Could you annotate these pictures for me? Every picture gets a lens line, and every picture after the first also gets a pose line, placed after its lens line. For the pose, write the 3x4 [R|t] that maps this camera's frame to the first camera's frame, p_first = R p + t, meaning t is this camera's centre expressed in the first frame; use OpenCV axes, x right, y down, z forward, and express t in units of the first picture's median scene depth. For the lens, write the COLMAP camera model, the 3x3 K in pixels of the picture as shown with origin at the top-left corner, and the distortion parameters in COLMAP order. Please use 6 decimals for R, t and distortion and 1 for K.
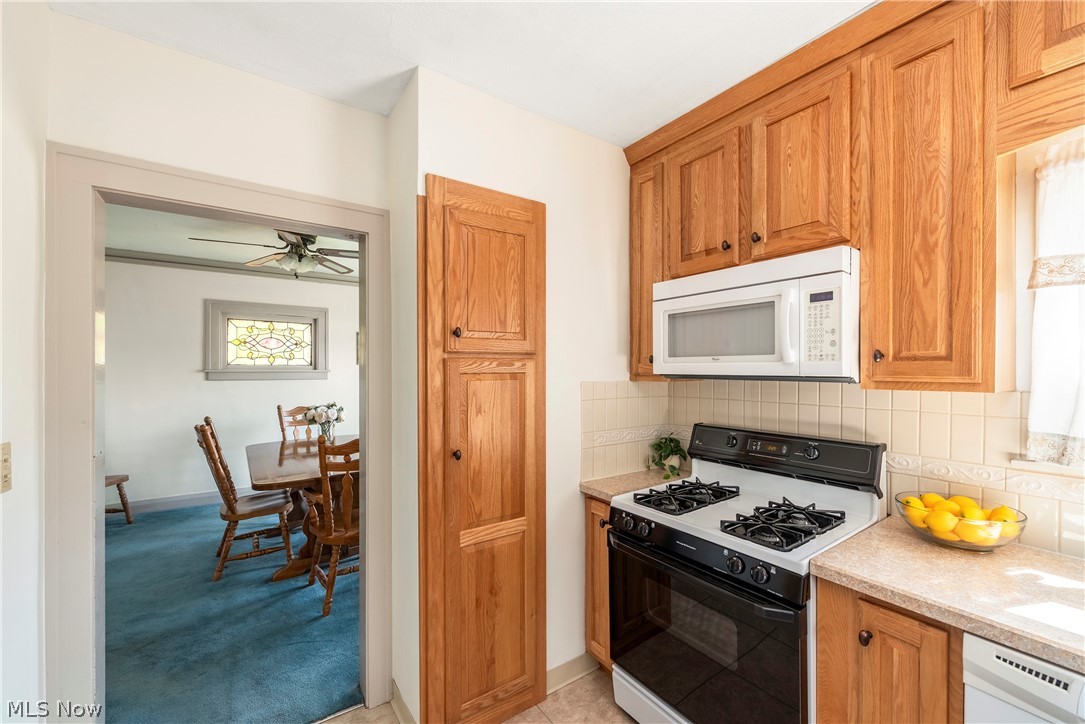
lens RADIAL K [[428.0, 0, 538.7], [0, 428.0, 370.1], [0, 0, 1]] dist [0.010417, -0.003731]
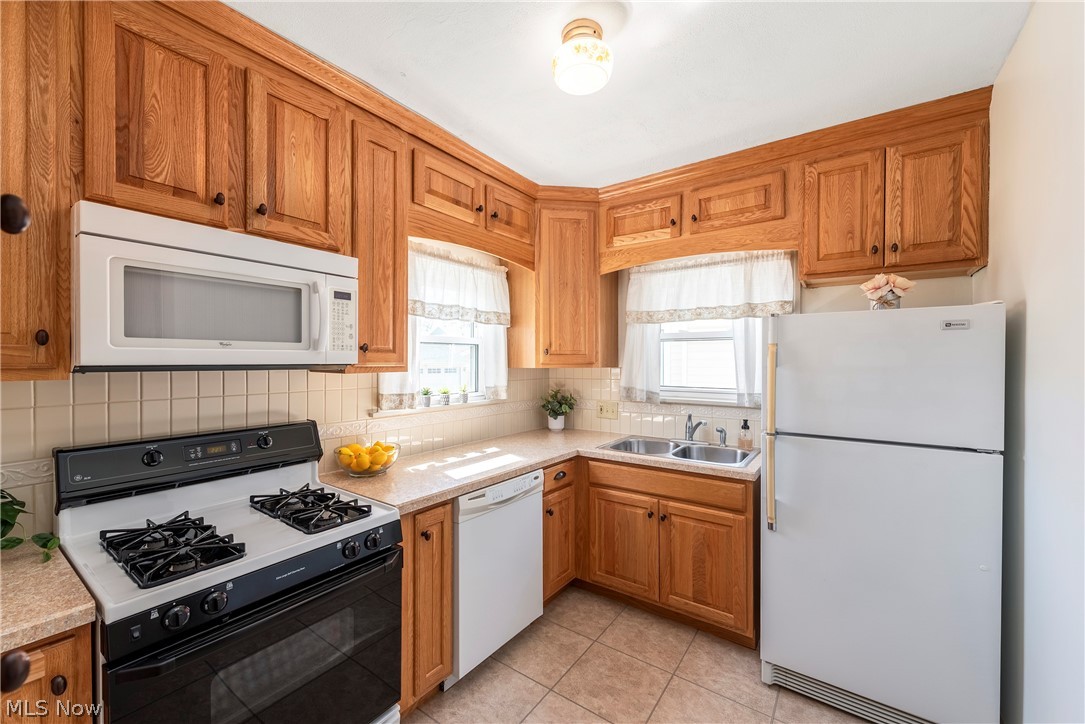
lens RADIAL K [[428.0, 0, 534.2], [0, 428.0, 364.9], [0, 0, 1]] dist [0.010417, -0.003731]
pose [[-0.321717, -0.010109, 0.946782, -0.609276], [0.002683, 0.999929, 0.011588, 0.005539], [-0.946832, 0.006268, -0.321667, 0.872635]]
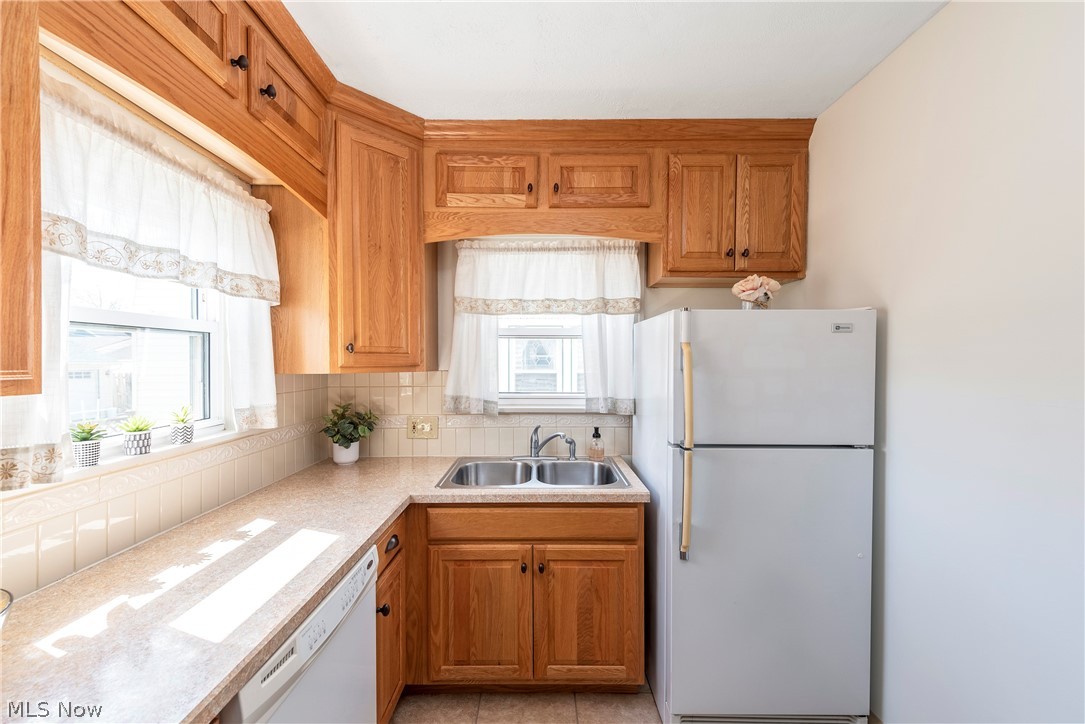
lens RADIAL K [[428.0, 0, 544.1], [0, 428.0, 366.6], [0, 0, 1]] dist [0.010417, -0.003731]
pose [[-0.817914, -0.008750, 0.575273, 0.054145], [0.000959, 0.999862, 0.016571, 0.001986], [-0.575339, 0.014106, -0.817793, 0.889530]]
